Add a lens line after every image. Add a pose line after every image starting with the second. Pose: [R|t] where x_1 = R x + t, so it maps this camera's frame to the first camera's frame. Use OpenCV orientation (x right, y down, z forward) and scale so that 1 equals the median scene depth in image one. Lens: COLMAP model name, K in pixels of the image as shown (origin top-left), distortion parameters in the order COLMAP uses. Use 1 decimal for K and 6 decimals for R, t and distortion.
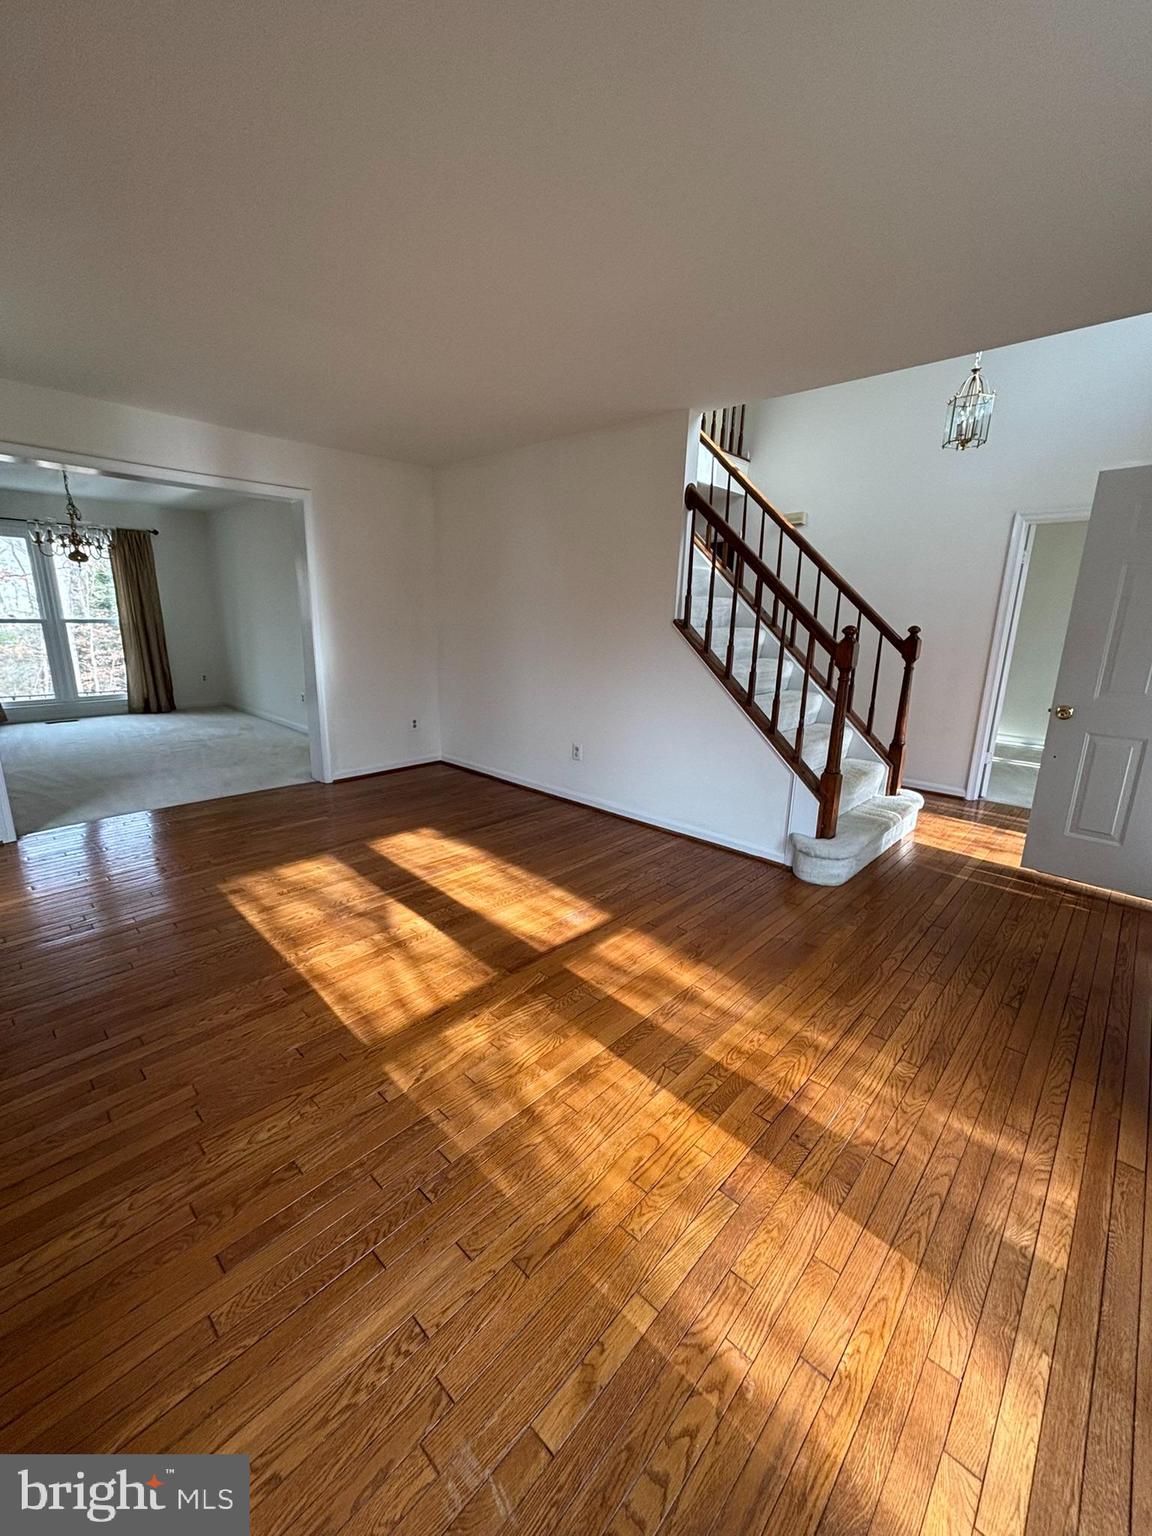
lens RADIAL K [[622.5, 0, 576.0], [0, 622.5, 768.0], [0, 0, 1]] dist [0.007310, -0.000304]
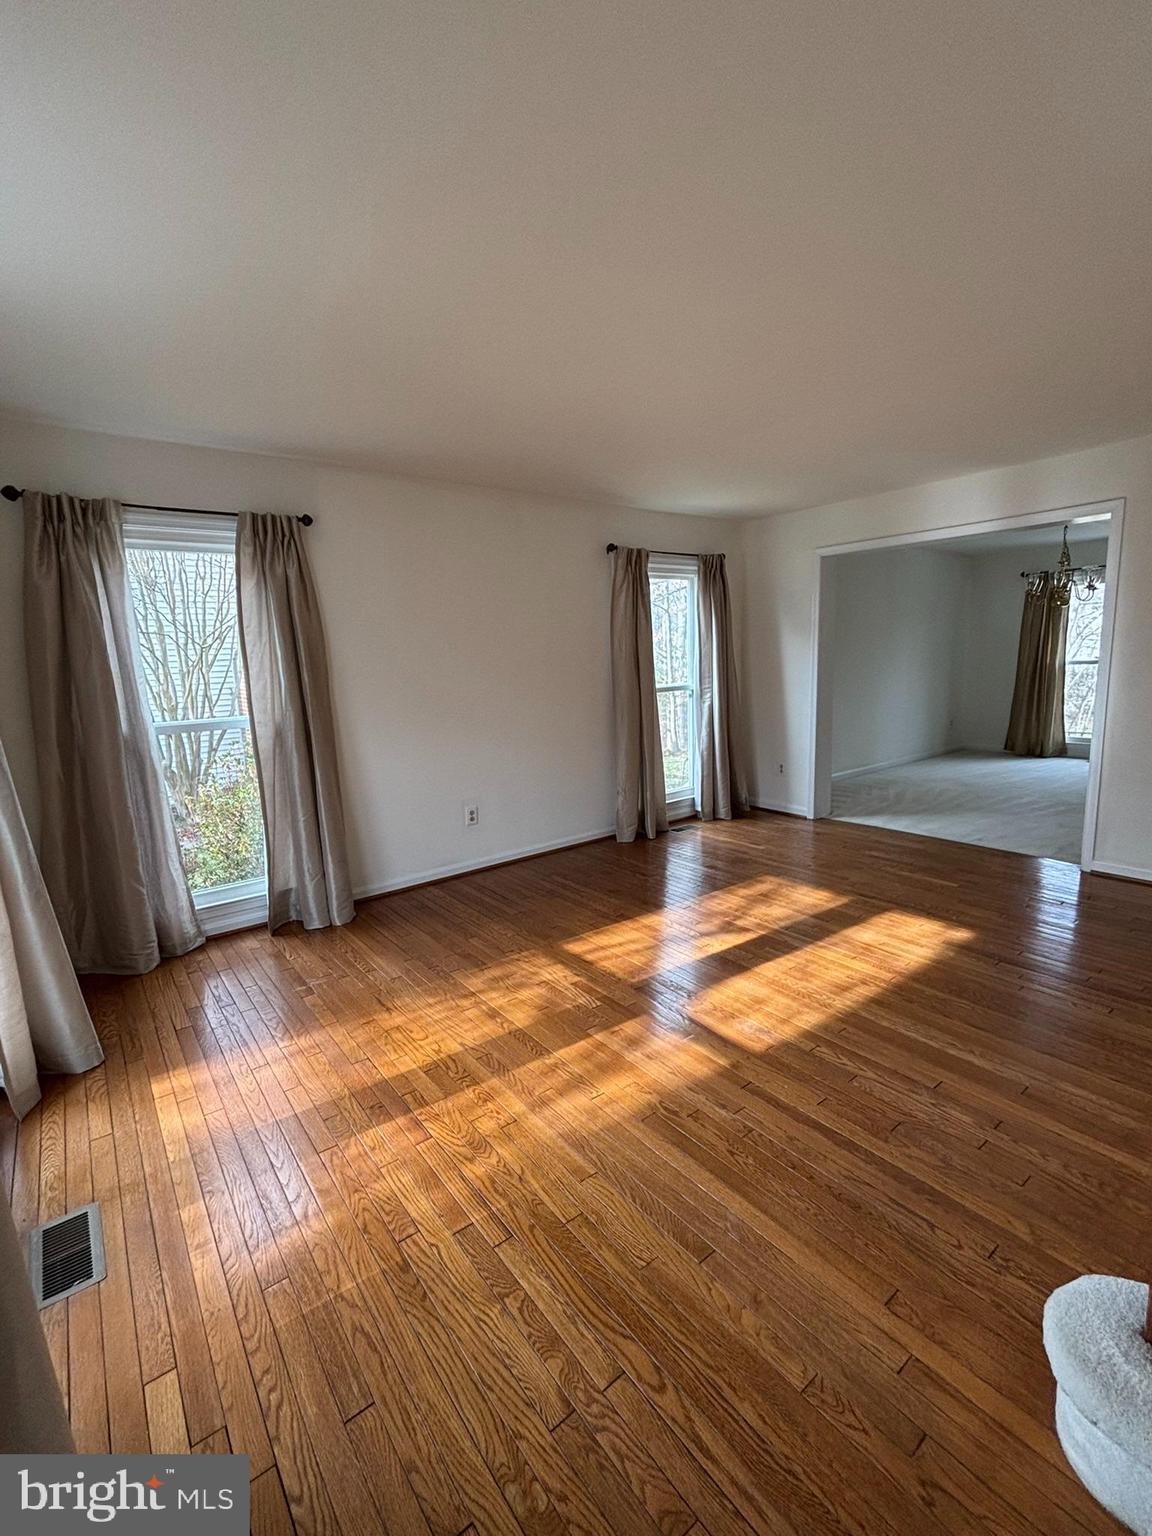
lens RADIAL K [[685.7, 0, 576.0], [0, 685.7, 768.0], [0, 0, 1]] dist [0.000722, 0.000022]
pose [[-0.175064, 0.144384, -0.973913, 0.836951], [-0.209331, 0.961114, 0.180115, -0.194301], [0.962046, 0.235401, -0.138033, 0.792835]]
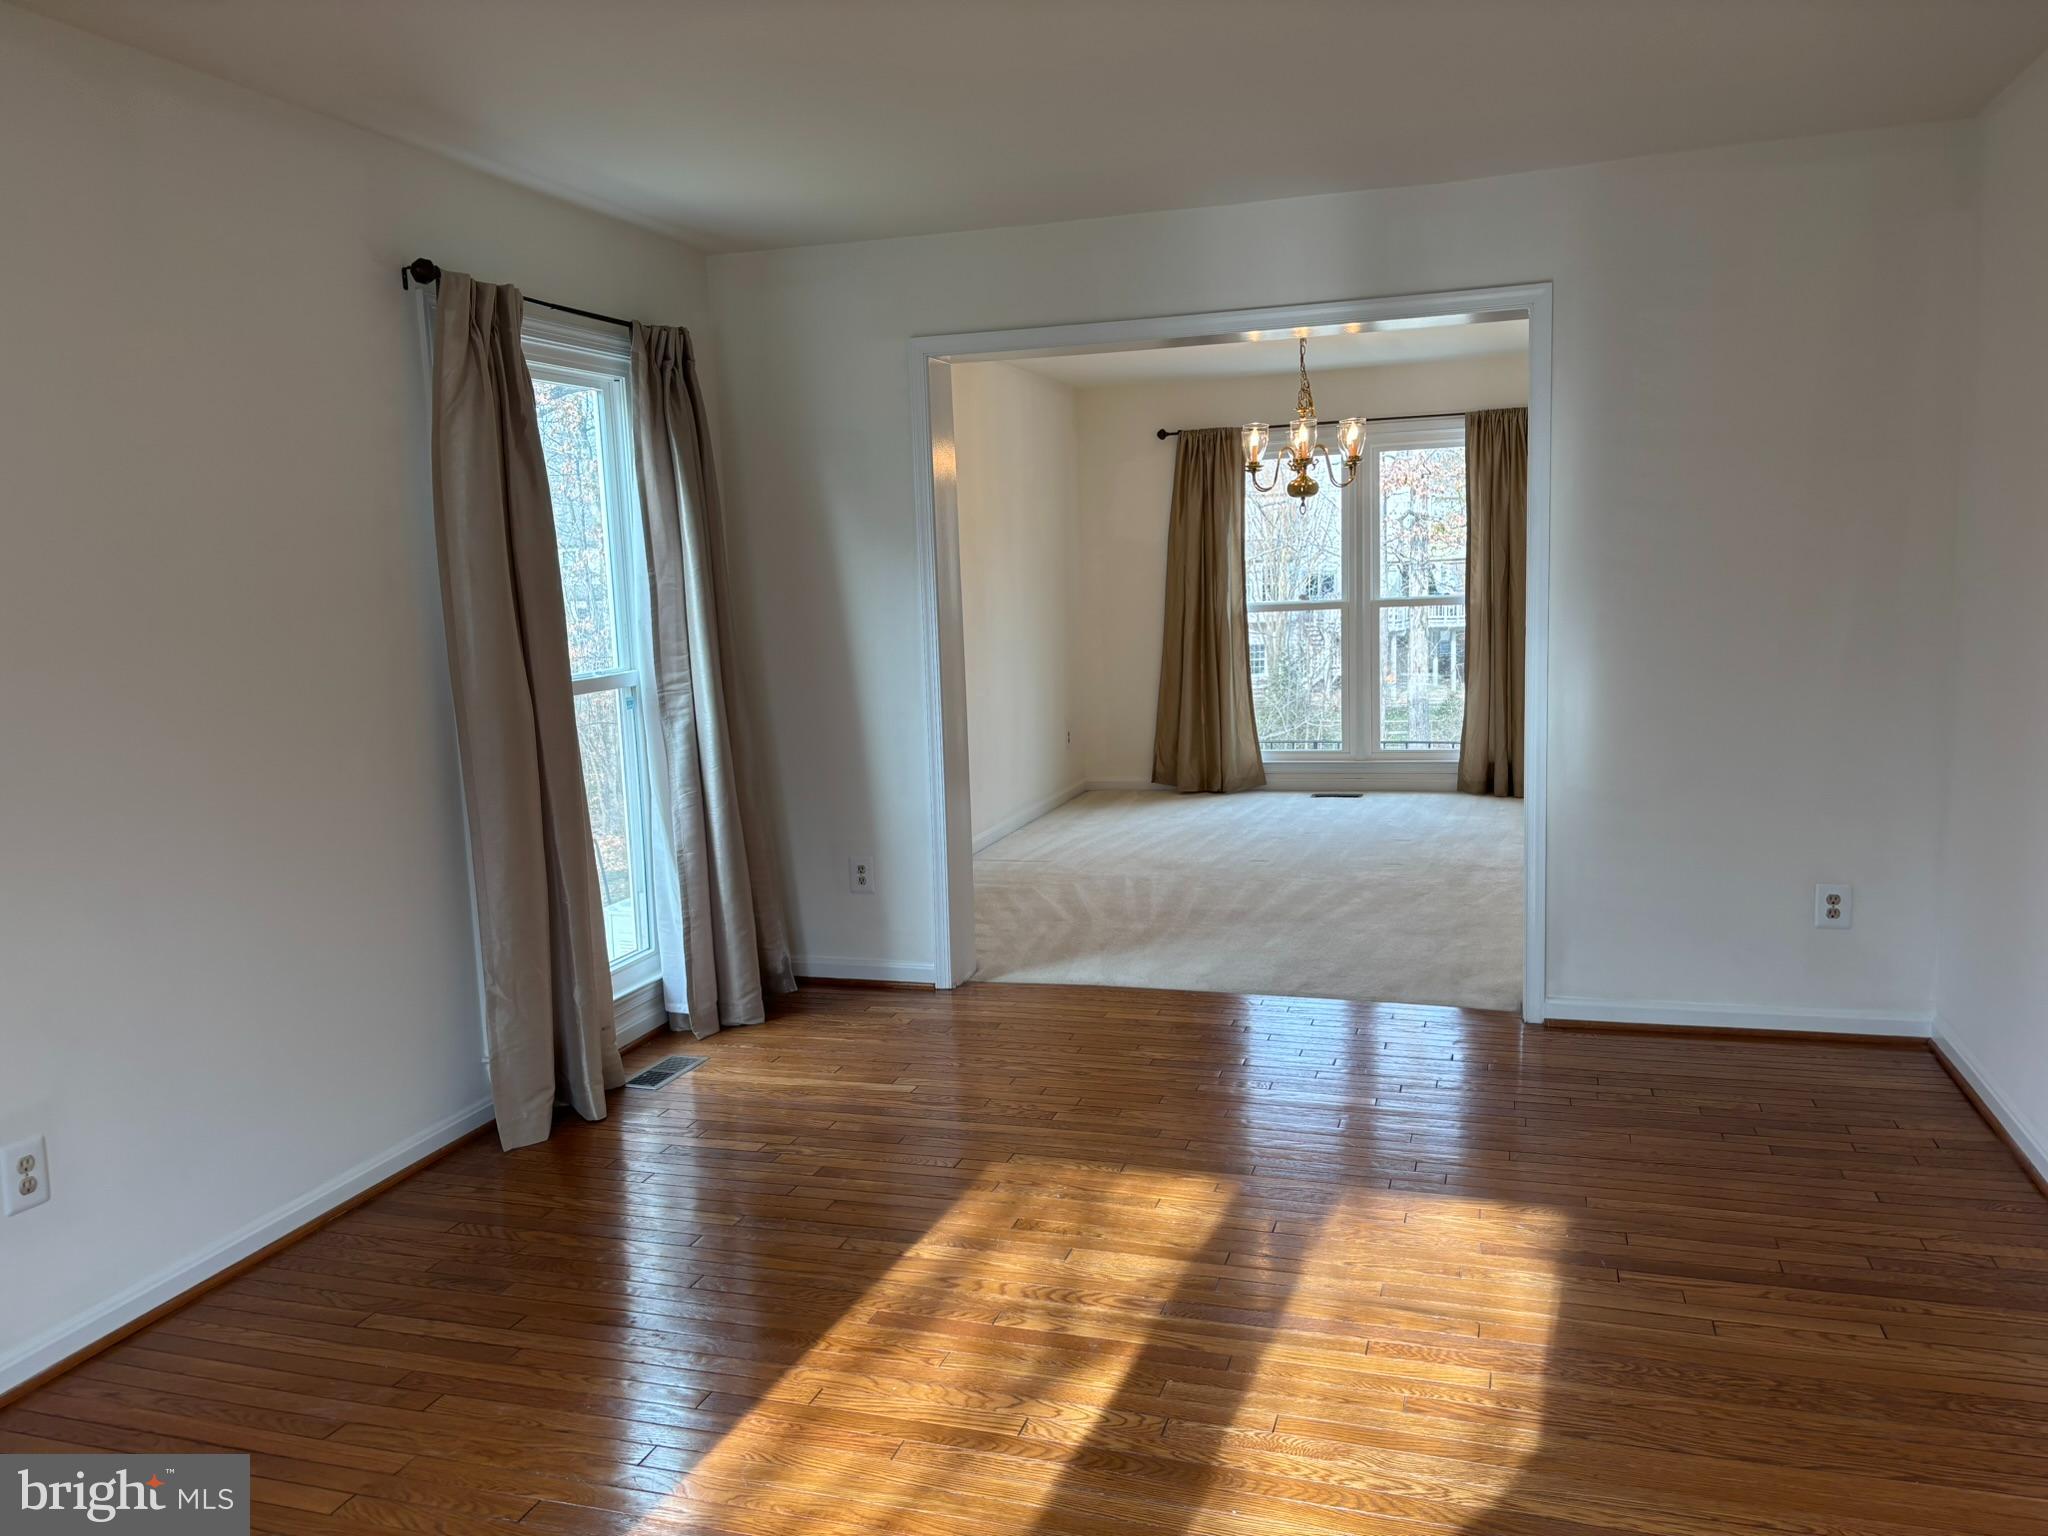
lens RADIAL K [[1554.8, 0, 1013.6], [0, 1554.8, 757.8], [0, 0, 1]] dist [0.077230, -0.084695]
pose [[0.425959, 0.073599, -0.901744, 0.504483], [-0.177216, 0.984166, -0.003386, -0.120116], [0.887217, 0.161245, 0.432258, 0.455429]]
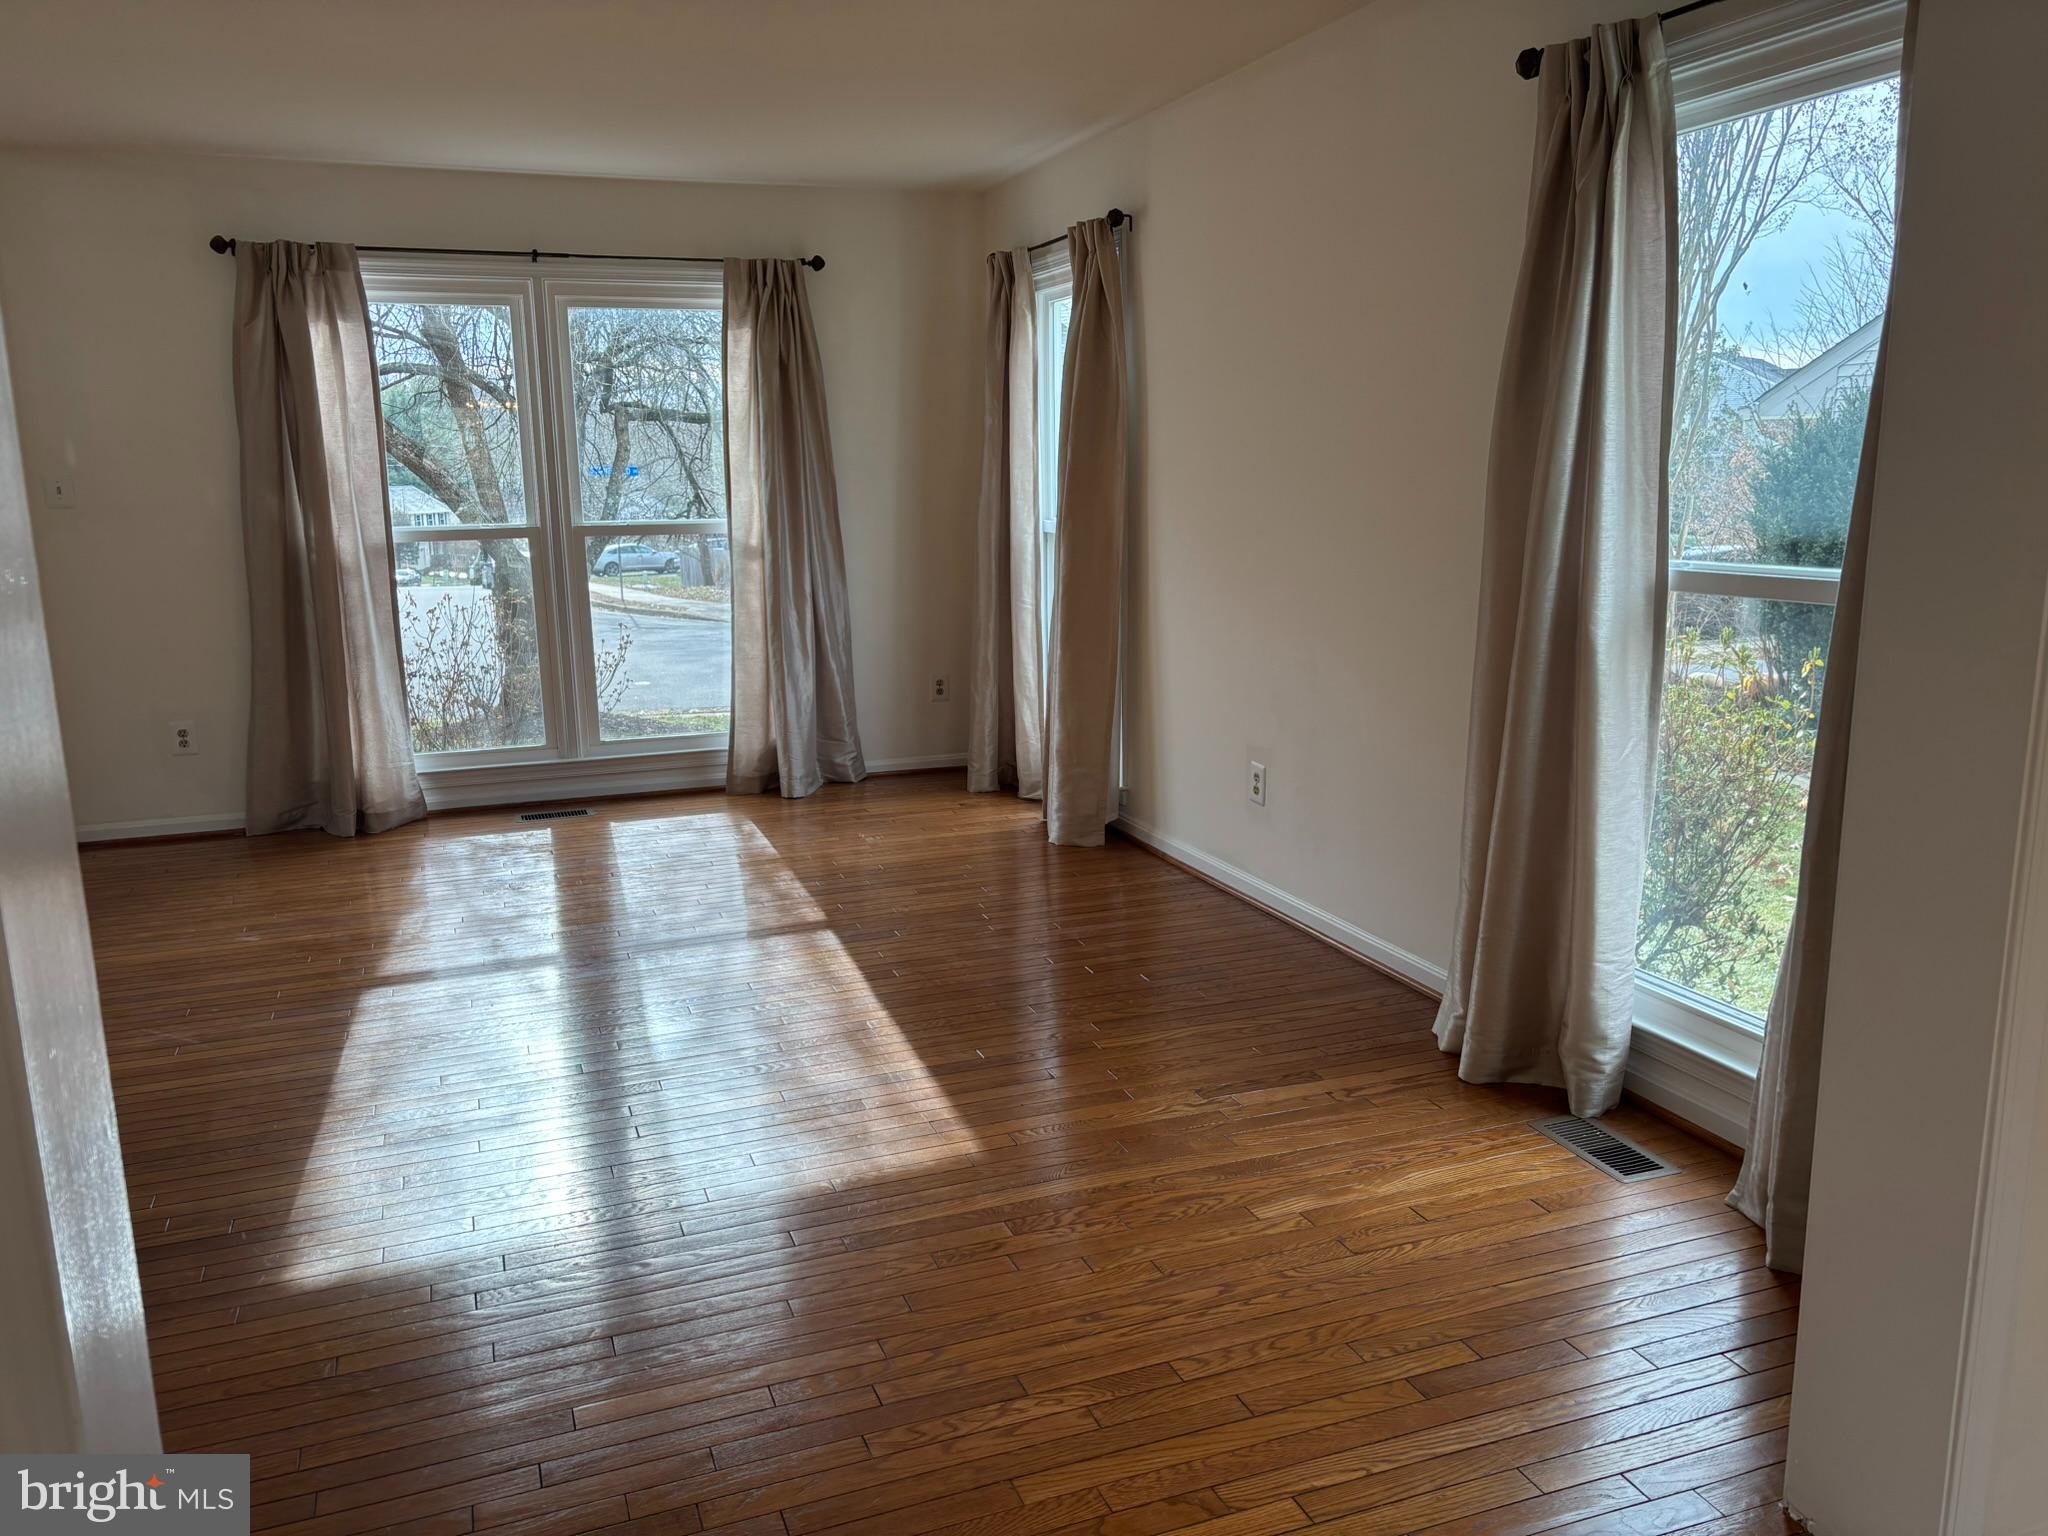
lens RADIAL K [[1554.8, 0, 1013.6], [0, 1554.8, 757.8], [0, 0, 1]] dist [0.077230, -0.084695]
pose [[-0.894475, -0.093679, 0.437195, -1.057345], [0.104420, 0.906999, 0.407981, -0.475301], [-0.434755, 0.410581, -0.801506, 1.760037]]
